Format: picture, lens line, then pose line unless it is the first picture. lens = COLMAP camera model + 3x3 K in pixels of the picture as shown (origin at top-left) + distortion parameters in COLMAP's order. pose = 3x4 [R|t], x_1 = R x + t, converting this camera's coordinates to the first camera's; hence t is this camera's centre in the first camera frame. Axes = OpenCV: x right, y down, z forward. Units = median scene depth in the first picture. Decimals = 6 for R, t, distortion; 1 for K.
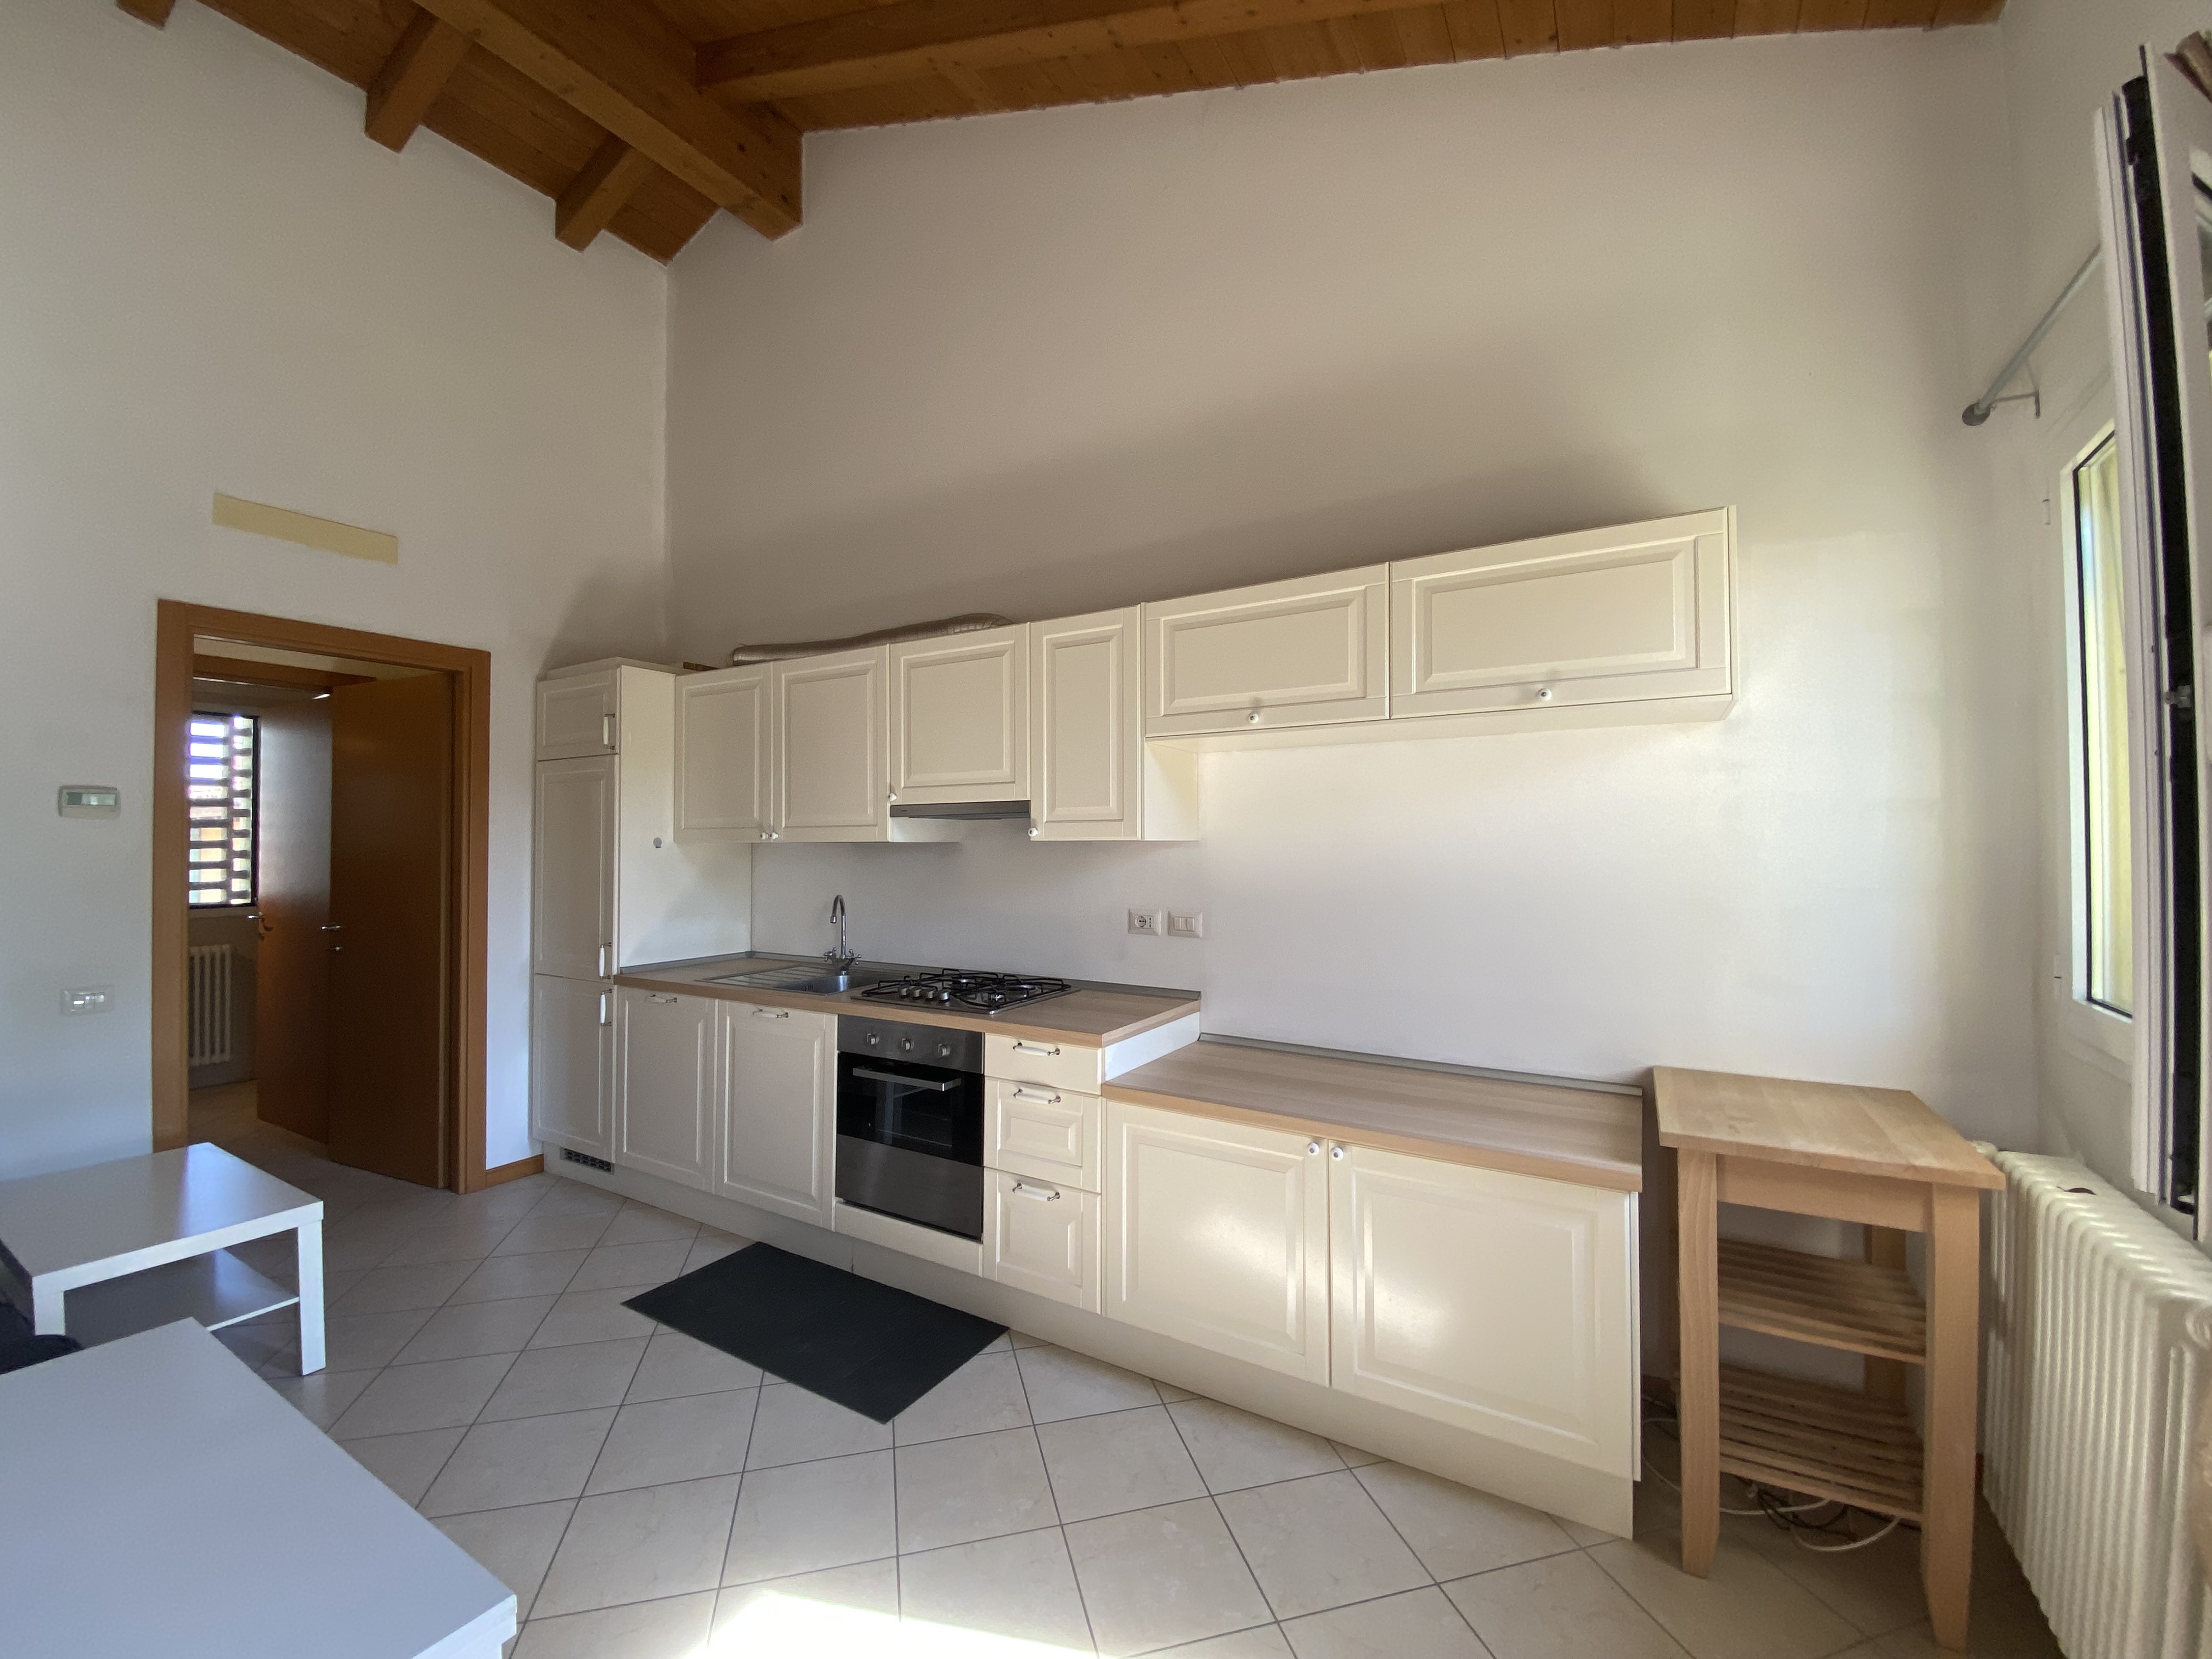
lens RADIAL K [[895.5, 0, 1104.3], [0, 895.5, 820.6], [0, 0, 1]] dist [0.015949, -0.013534]
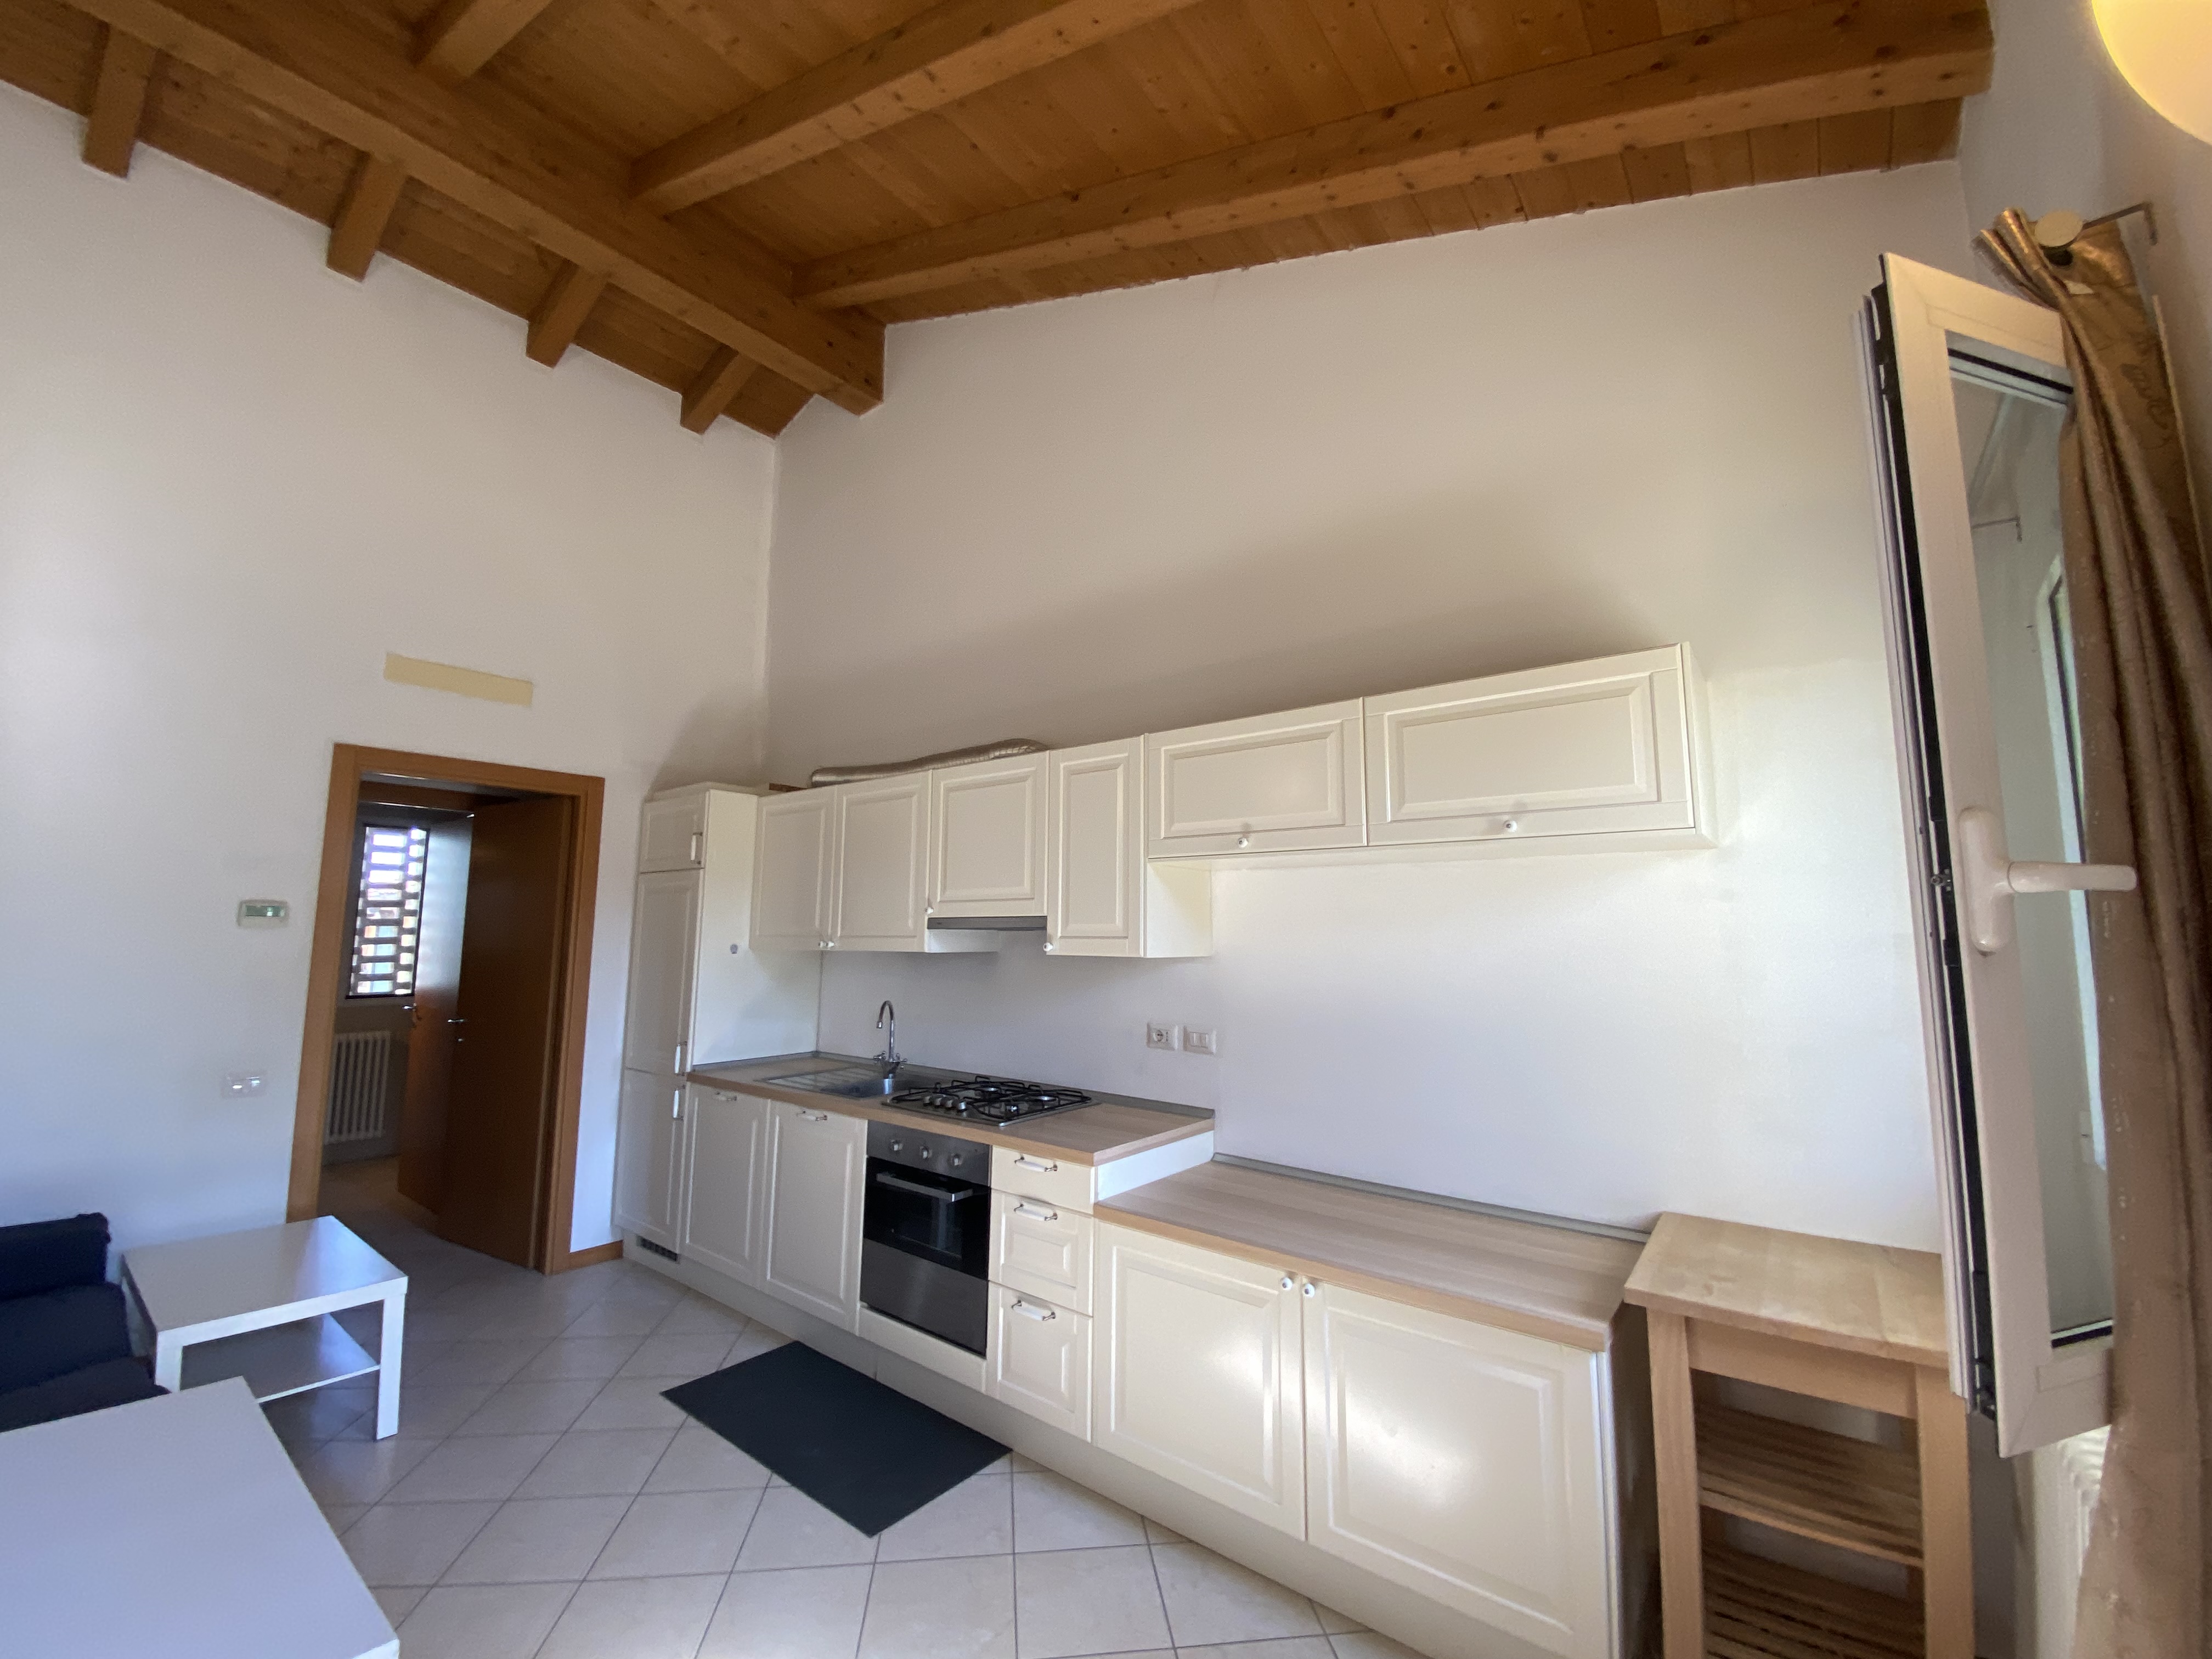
lens RADIAL K [[895.5, 0, 1102.3], [0, 895.5, 820.2], [0, 0, 1]] dist [0.015949, -0.013534]
pose [[0.991034, -0.007374, -0.133407, 0.131426], [-0.006243, 0.994829, -0.101370, -0.032075], [0.133465, 0.101294, 0.985863, -0.045864]]
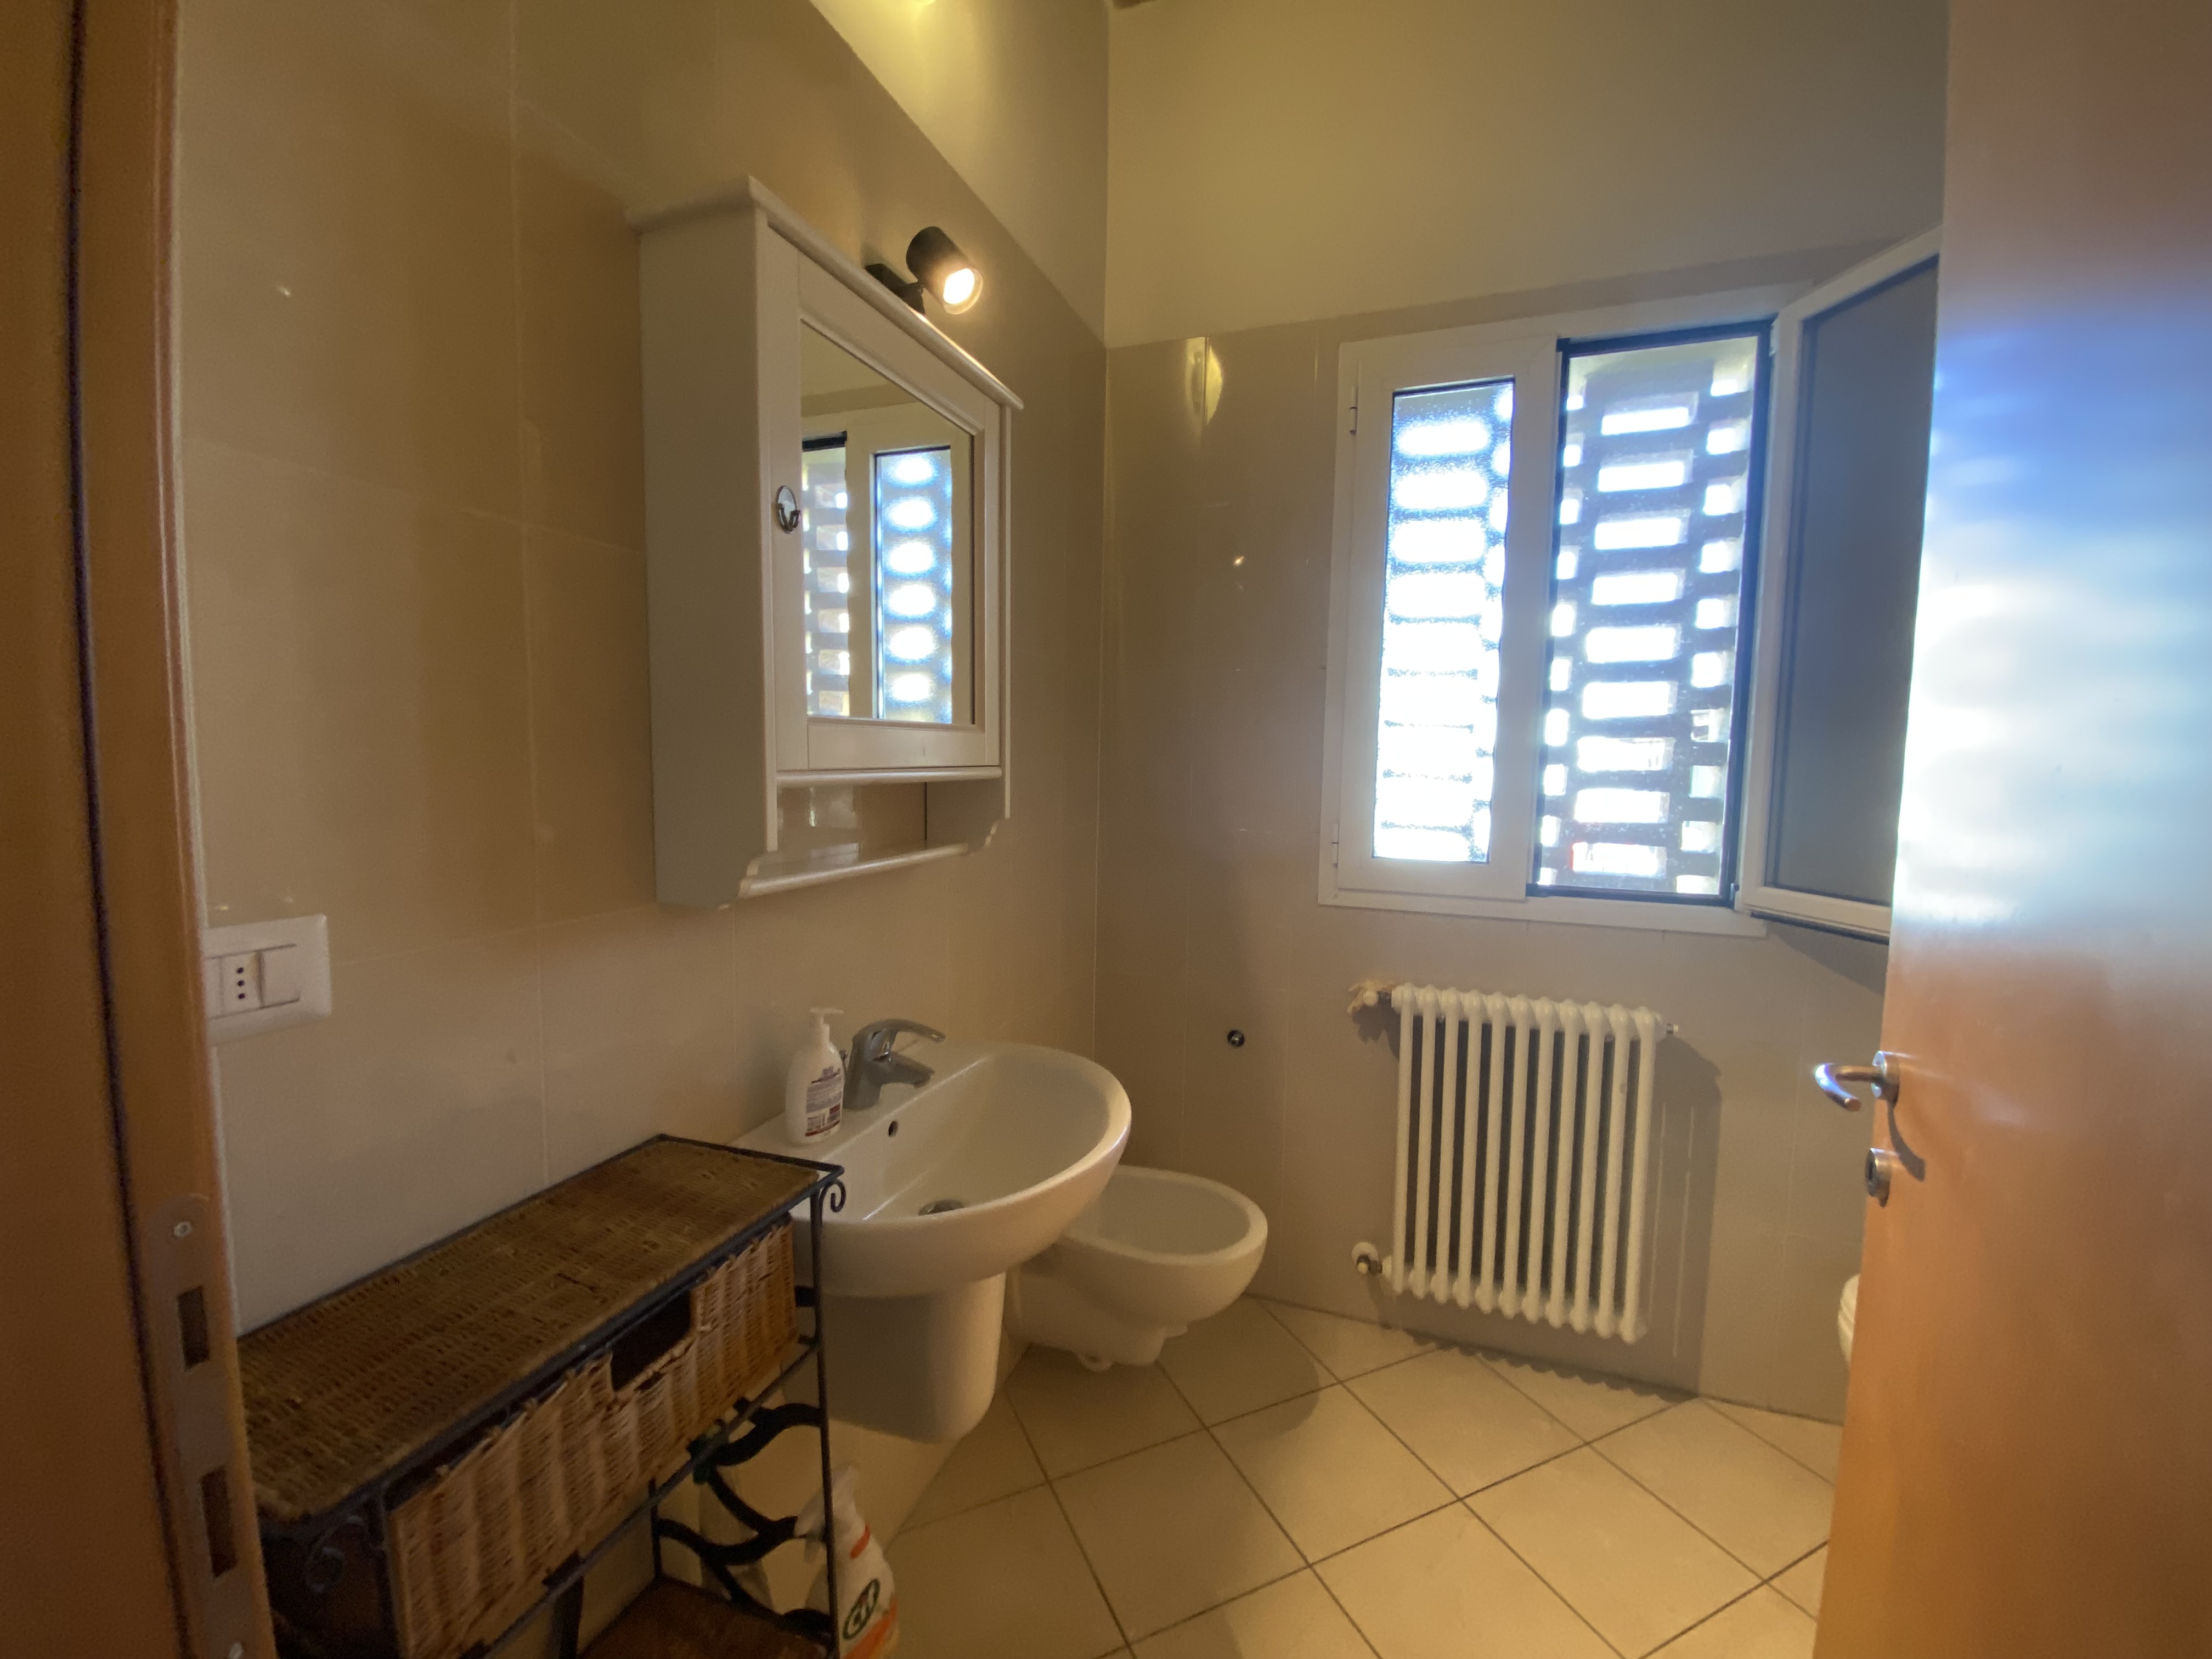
lens RADIAL K [[895.5, 0, 1100.8], [0, 895.5, 825.3], [0, 0, 1]] dist [0.015949, -0.013534]
pose [[0.173972, 0.089007, -0.980720, -1.329917], [0.002535, 0.995863, 0.090831, 0.067304], [0.984747, -0.018289, 0.173027, 1.434316]]
